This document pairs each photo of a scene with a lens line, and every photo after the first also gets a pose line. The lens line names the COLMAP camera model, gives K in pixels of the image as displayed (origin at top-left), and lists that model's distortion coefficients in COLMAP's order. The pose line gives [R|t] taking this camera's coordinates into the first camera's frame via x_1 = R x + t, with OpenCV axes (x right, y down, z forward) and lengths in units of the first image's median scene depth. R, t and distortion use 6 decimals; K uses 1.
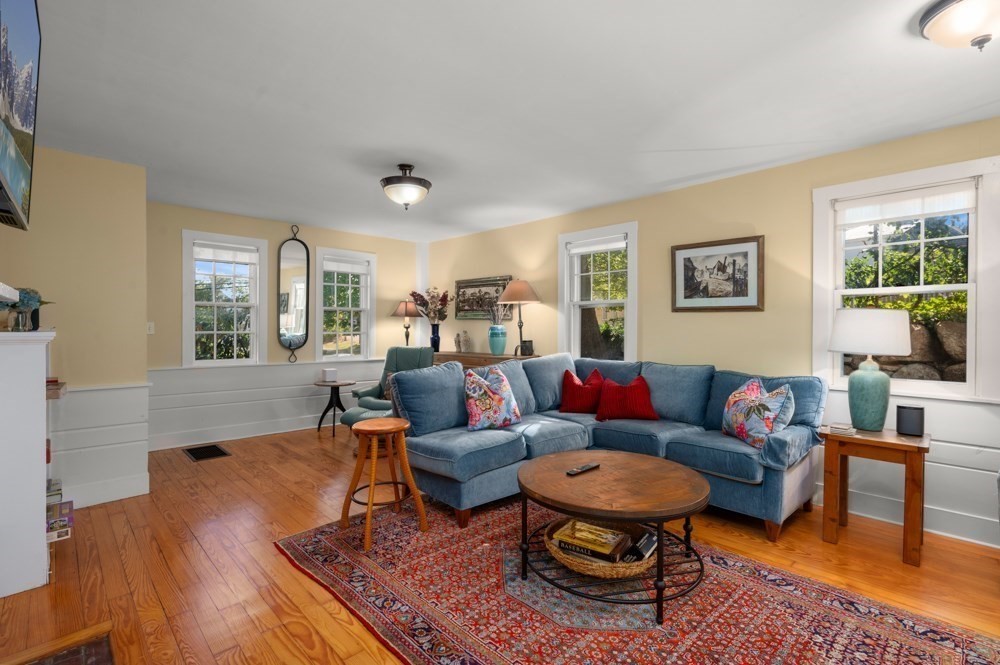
lens RADIAL K [[465.2, 0, 498.6], [0, 465.2, 332.0], [0, 0, 1]] dist [0.001104, -0.000460]
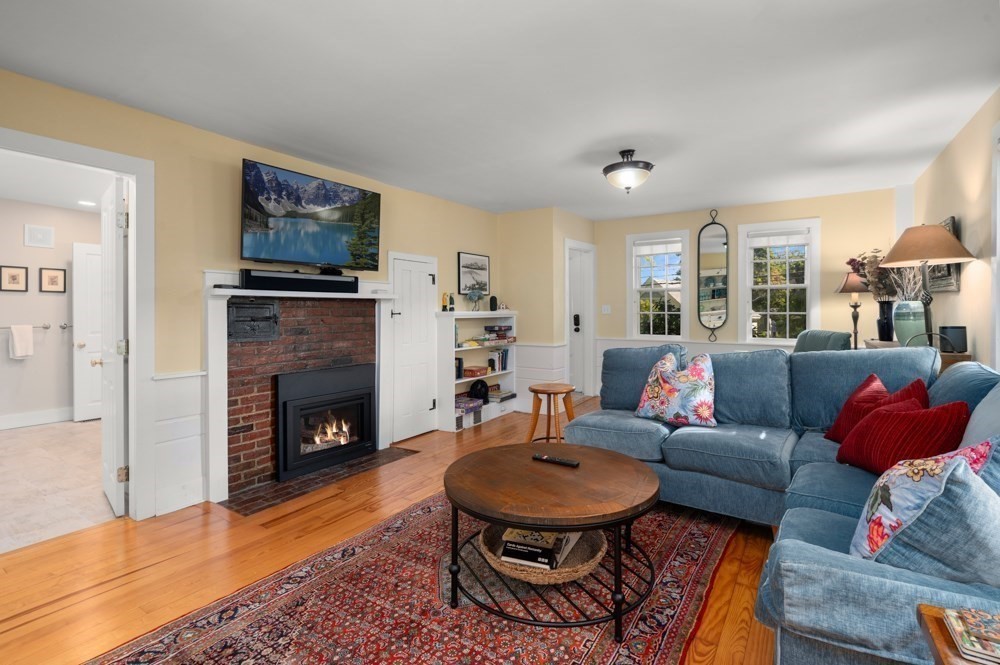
lens RADIAL K [[465.2, 0, 507.4], [0, 465.2, 307.7], [0, 0, 1]] dist [0.001104, -0.000460]
pose [[0.235710, -0.009772, -0.971774, 0.486765], [-0.002109, 0.999942, -0.010567, 0.001844], [0.971821, 0.004541, 0.235676, 0.320258]]
